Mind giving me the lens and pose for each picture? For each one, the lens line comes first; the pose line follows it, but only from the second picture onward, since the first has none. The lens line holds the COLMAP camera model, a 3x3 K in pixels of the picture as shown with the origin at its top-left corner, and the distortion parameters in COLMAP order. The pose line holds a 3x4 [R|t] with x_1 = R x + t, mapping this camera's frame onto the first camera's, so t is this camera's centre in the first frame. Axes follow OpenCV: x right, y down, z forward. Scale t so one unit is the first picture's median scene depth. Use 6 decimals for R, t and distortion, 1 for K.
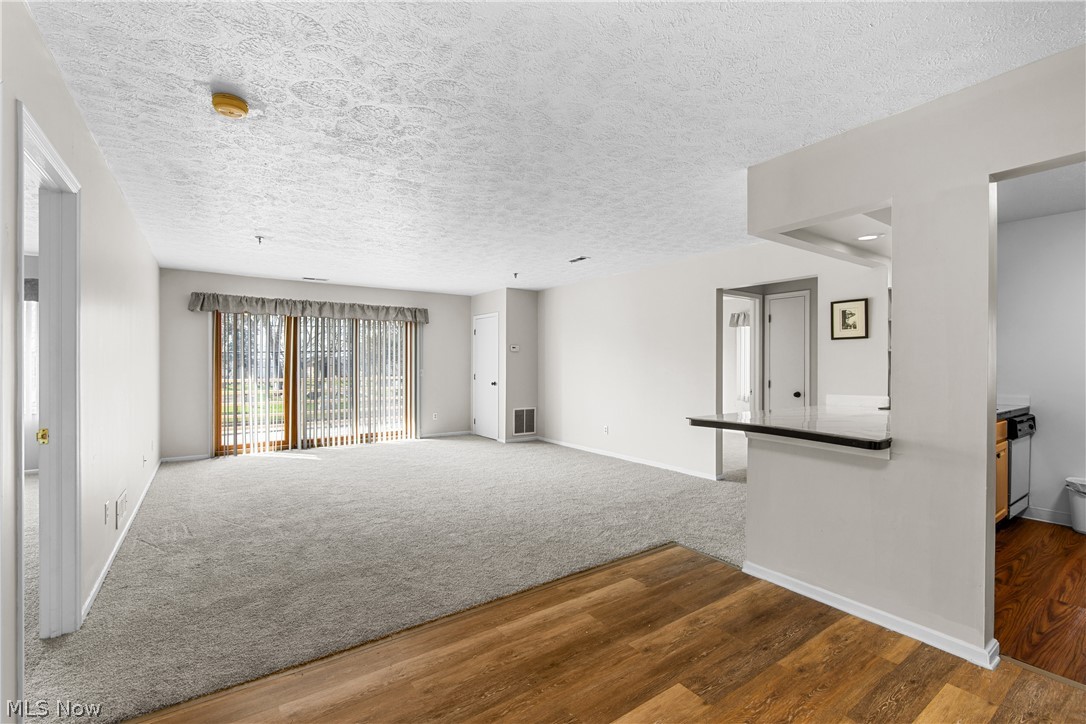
lens RADIAL K [[474.3, 0, 540.5], [0, 474.3, 364.9], [0, 0, 1]] dist [-0.001554, -0.000114]
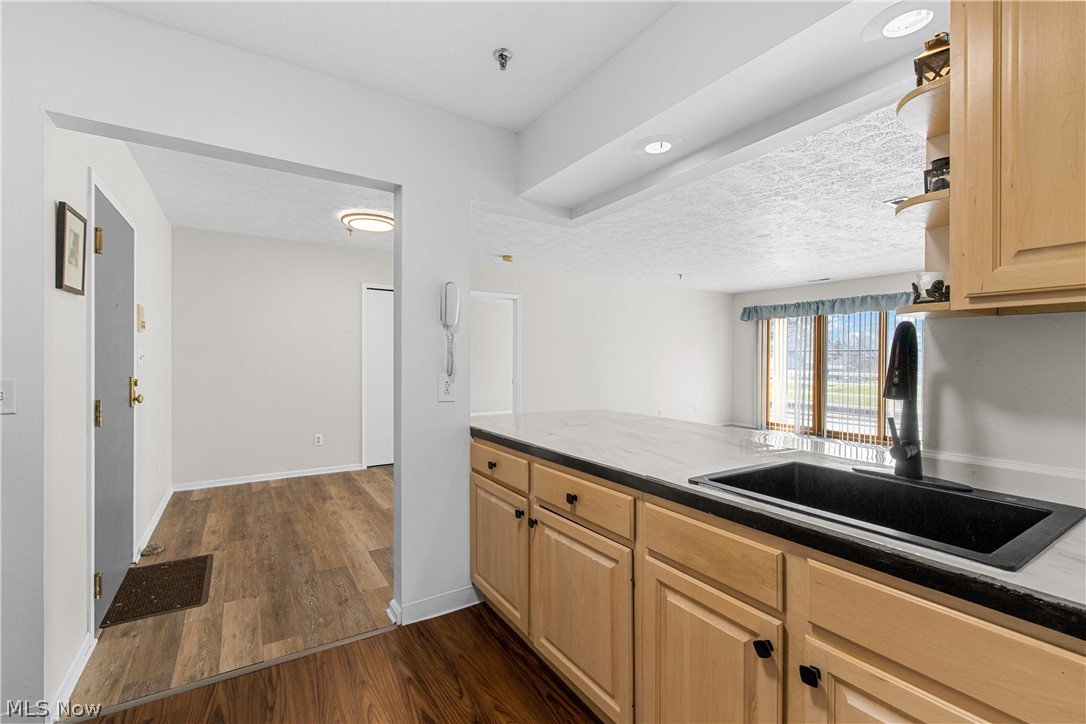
lens RADIAL K [[469.1, 0, 542.0], [0, 469.1, 360.0], [0, 0, 1]] dist [-0.001254, -0.000035]
pose [[-0.040066, 0.002723, -0.999193, 0.759934], [-0.005523, 0.999980, 0.002947, 0.001281], [0.999182, 0.005636, -0.040050, 0.514438]]
